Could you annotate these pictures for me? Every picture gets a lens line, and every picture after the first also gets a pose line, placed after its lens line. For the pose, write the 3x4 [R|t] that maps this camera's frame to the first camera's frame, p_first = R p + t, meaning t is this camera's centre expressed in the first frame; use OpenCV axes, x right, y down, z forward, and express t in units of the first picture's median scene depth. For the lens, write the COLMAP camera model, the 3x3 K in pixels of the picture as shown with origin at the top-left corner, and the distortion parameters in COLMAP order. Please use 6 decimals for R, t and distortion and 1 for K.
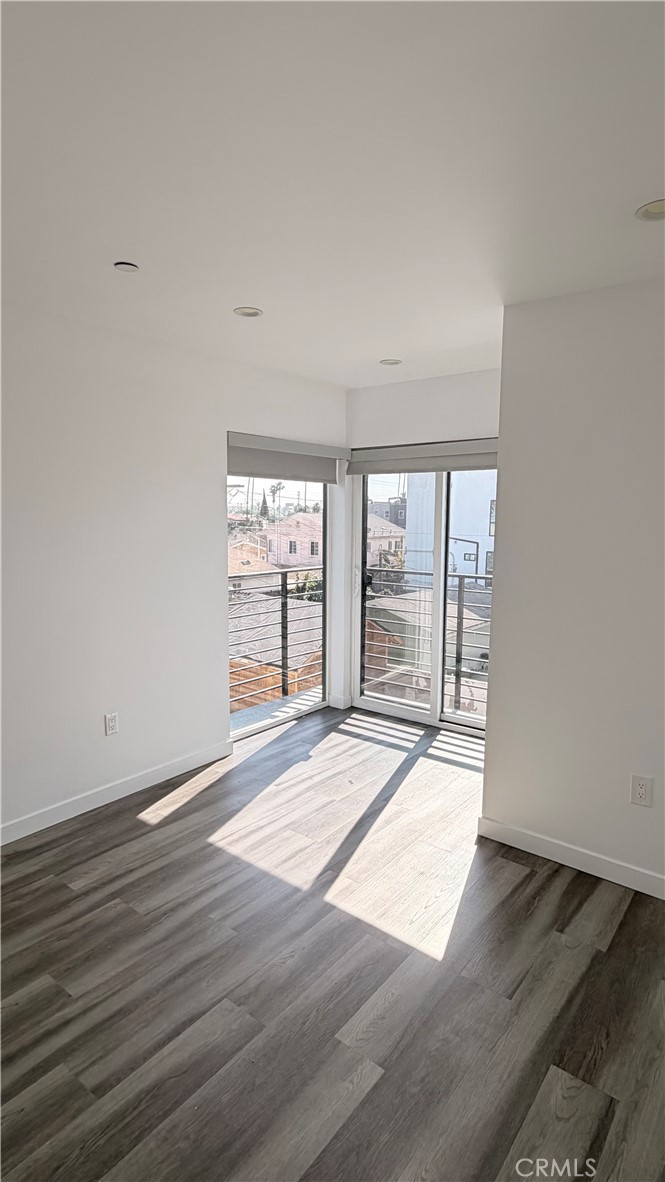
lens RADIAL K [[624.5, 0, 322.2], [0, 624.5, 596.1], [0, 0, 1]] dist [0.000149, -0.001764]
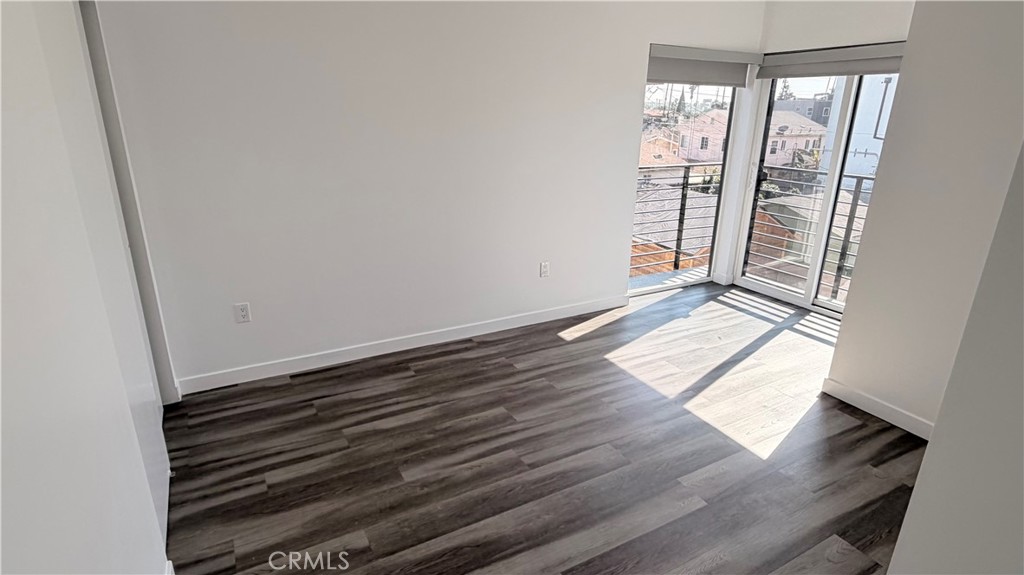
lens RADIAL K [[541.0, 0, 511.7], [0, 541.0, 288.5], [0, 0, 1]] dist [0.000149, -0.001764]
pose [[0.928629, 0.124221, -0.349595, 0.031071], [-0.056470, 0.978628, 0.197733, 0.008116], [0.366686, -0.163879, 0.915797, -0.177321]]
